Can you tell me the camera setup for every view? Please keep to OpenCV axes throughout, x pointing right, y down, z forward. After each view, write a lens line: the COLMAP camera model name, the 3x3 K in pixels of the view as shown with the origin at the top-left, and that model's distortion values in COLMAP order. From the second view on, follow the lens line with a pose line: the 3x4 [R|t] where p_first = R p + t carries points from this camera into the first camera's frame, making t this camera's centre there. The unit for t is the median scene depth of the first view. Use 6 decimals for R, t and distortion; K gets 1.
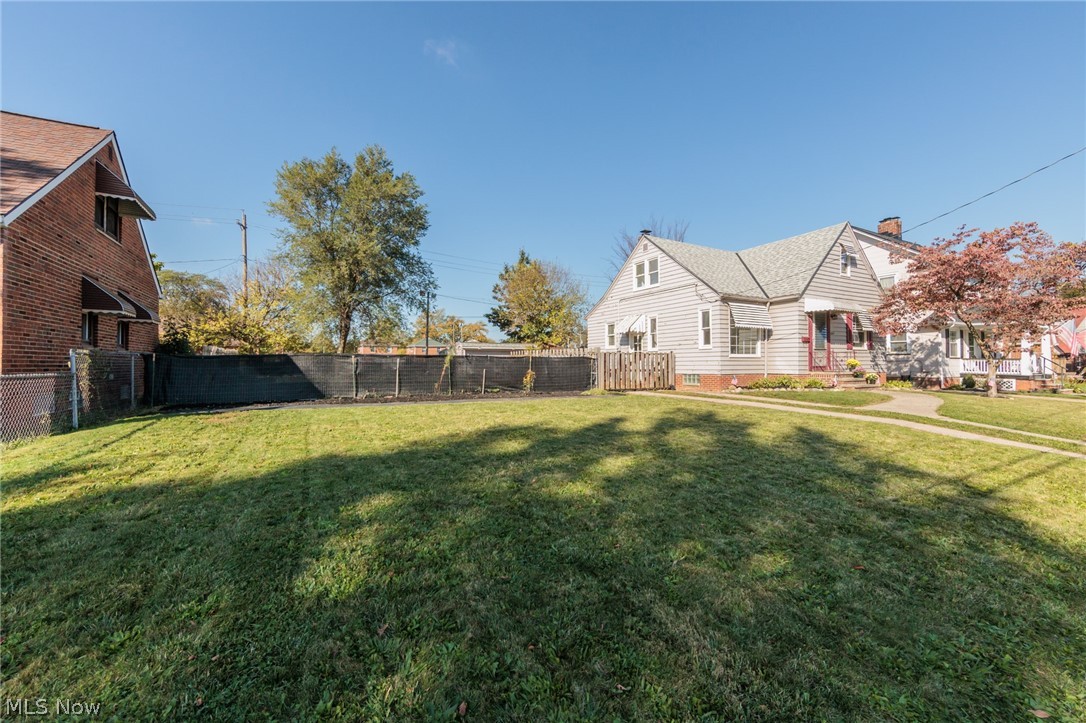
lens RADIAL K [[433.4, 0, 549.5], [0, 433.4, 361.8], [0, 0, 1]] dist [0.001202, -0.000906]
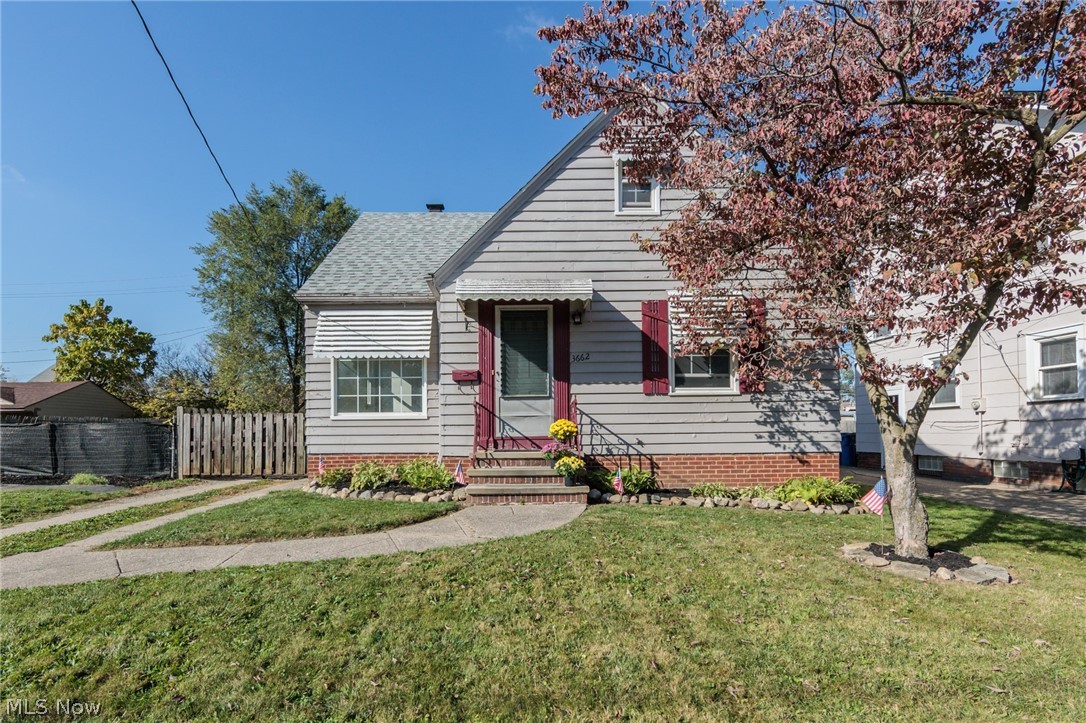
lens RADIAL K [[549.4, 0, 521.9], [0, 549.4, 420.9], [0, 0, 1]] dist [-0.002934, -0.000407]
pose [[0.873000, -0.014498, -0.487504, 0.827745], [0.009182, 0.999869, -0.013292, 0.001086], [0.487633, 0.007128, 0.873020, 0.496073]]
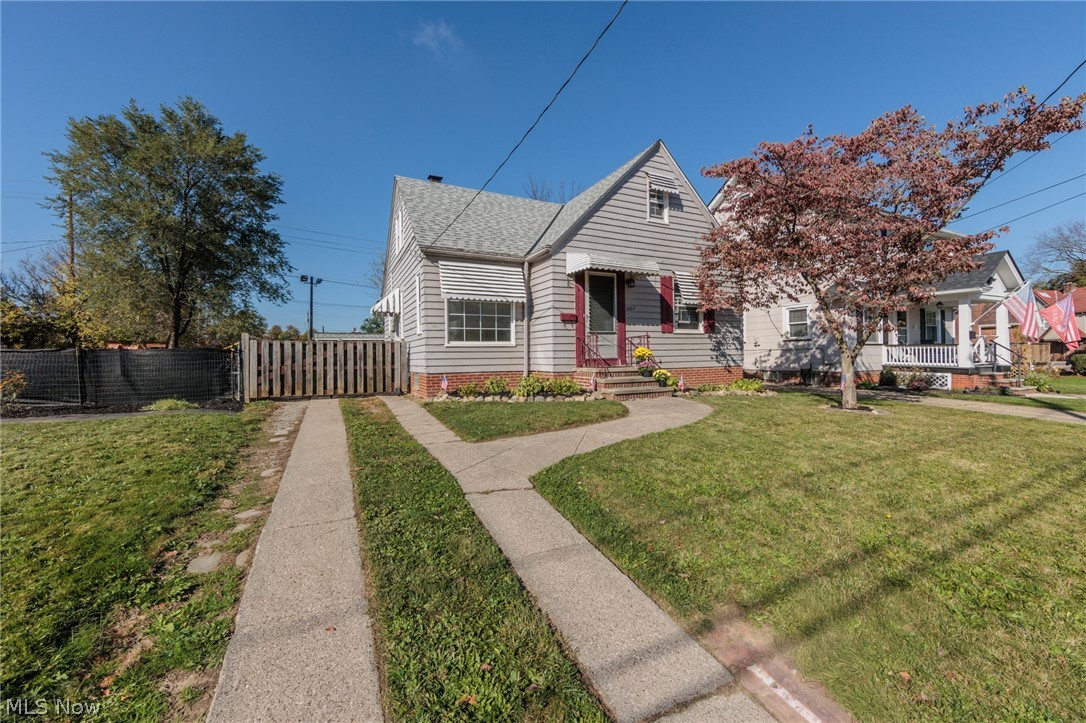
lens RADIAL K [[433.4, 0, 547.9], [0, 433.4, 355.2], [0, 0, 1]] dist [0.001202, -0.000906]
pose [[0.999291, -0.011217, -0.035926, 0.530397], [0.011274, 0.999935, 0.001395, 0.002701], [0.035908, -0.001800, 0.999353, 0.326312]]
